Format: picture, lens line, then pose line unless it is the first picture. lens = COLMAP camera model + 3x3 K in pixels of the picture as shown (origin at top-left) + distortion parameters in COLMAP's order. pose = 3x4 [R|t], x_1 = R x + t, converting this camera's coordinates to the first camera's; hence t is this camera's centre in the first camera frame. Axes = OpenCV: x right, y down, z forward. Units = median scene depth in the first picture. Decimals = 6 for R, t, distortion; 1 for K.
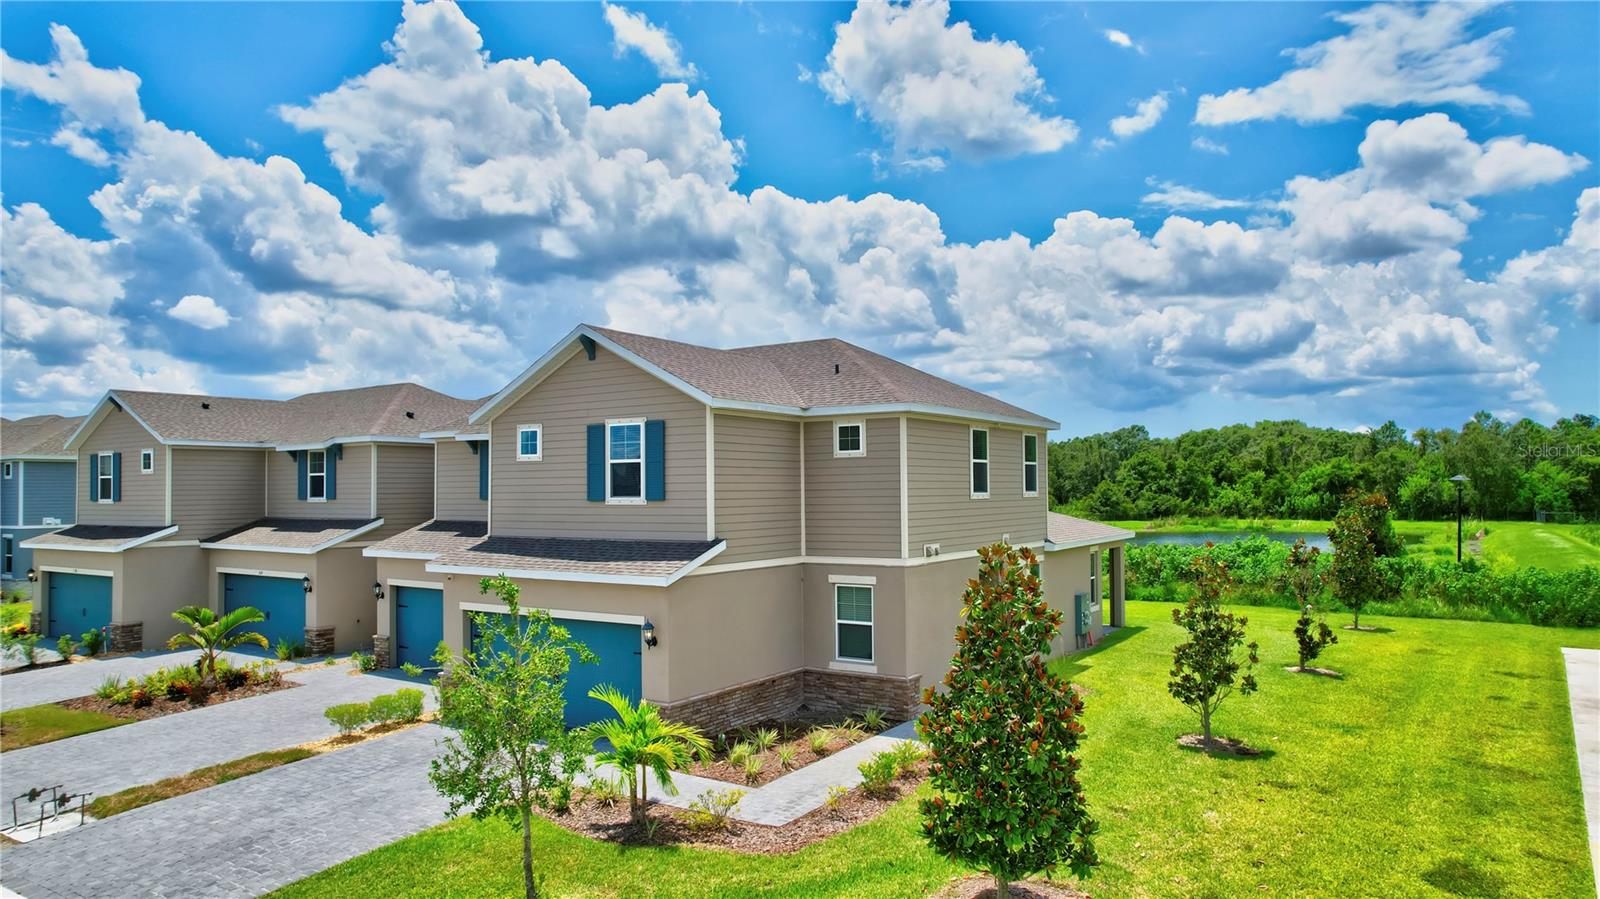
lens RADIAL K [[1022.0, 0, 807.3], [0, 1022.0, 449.4], [0, 0, 1]] dist [-0.072491, 0.064146]
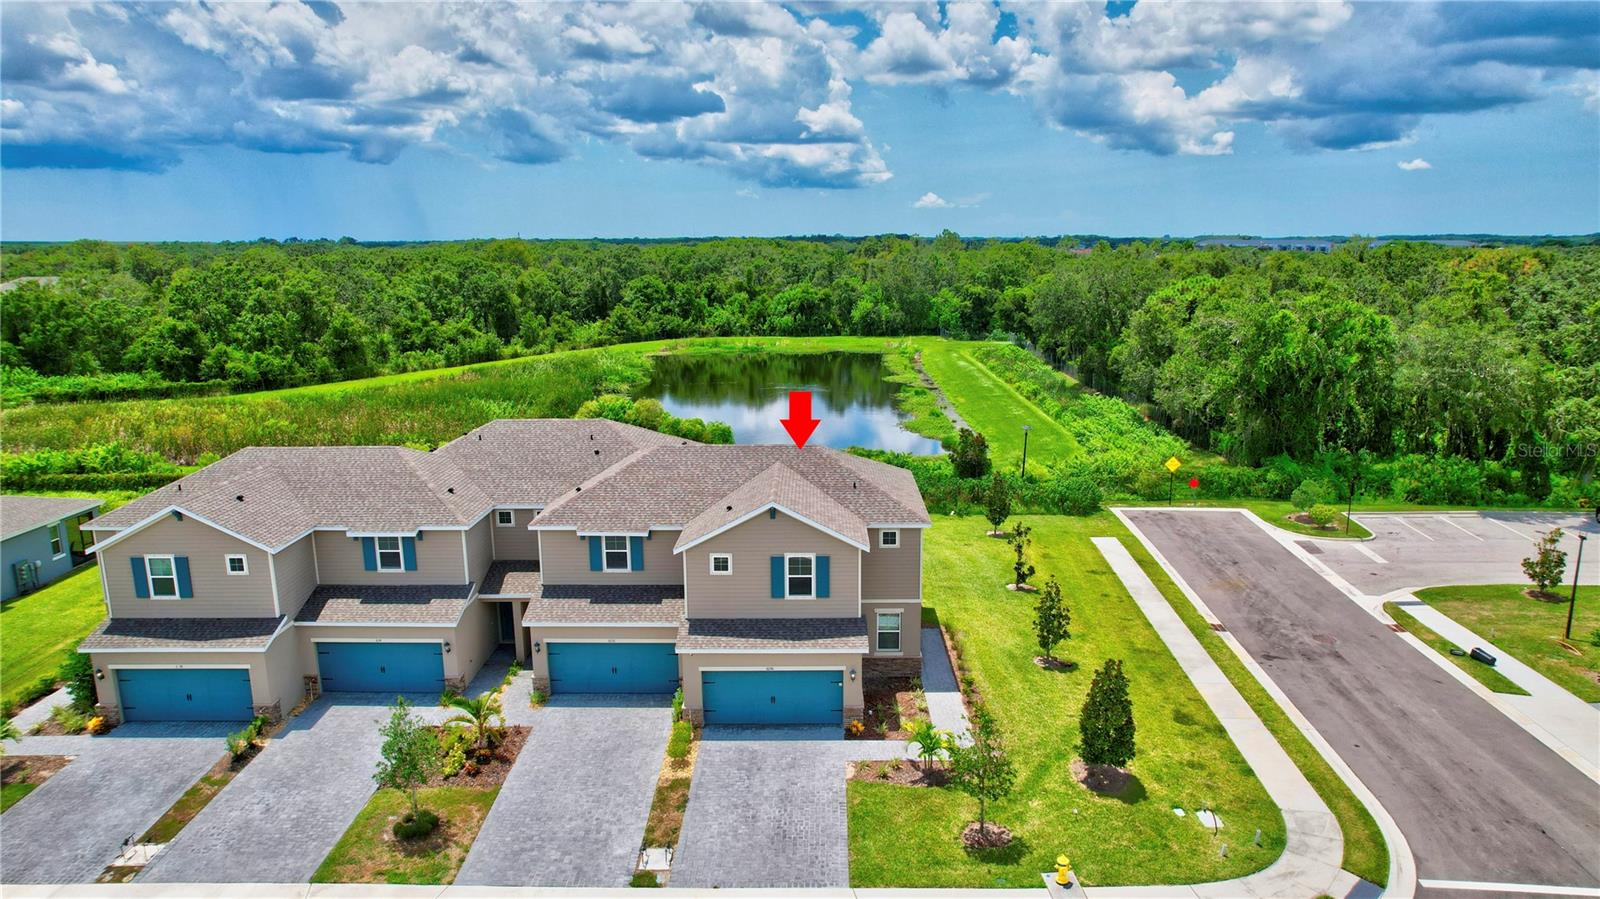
lens RADIAL K [[1022.0, 0, 807.3], [0, 1022.0, 449.4], [0, 0, 1]] dist [-0.072491, 0.064146]
pose [[0.844873, -0.104254, 0.524710, -1.000595], [-0.021914, 0.973259, 0.228661, -0.565706], [-0.534518, -0.204689, 0.819996, -0.381357]]
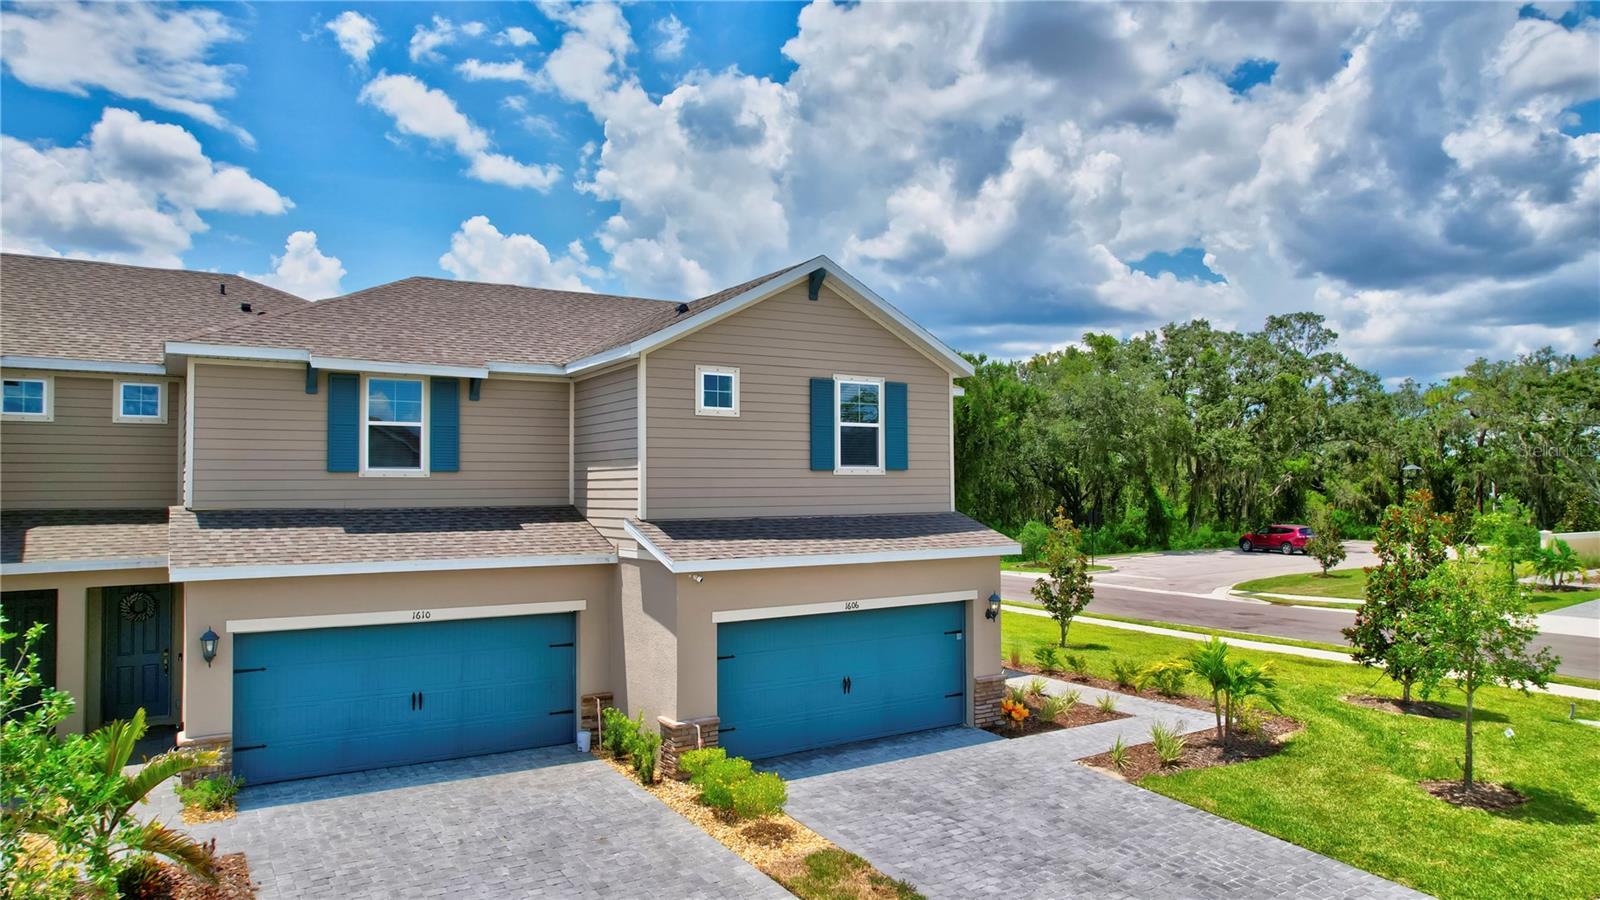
lens RADIAL K [[1022.0, 0, 807.3], [0, 1022.0, 449.9], [0, 0, 1]] dist [-0.072491, 0.064146]
pose [[0.409609, 0.040775, 0.911349, -0.926062], [-0.033348, 0.999002, -0.029708, 0.056272], [-0.911651, -0.018223, 0.410560, 0.637279]]
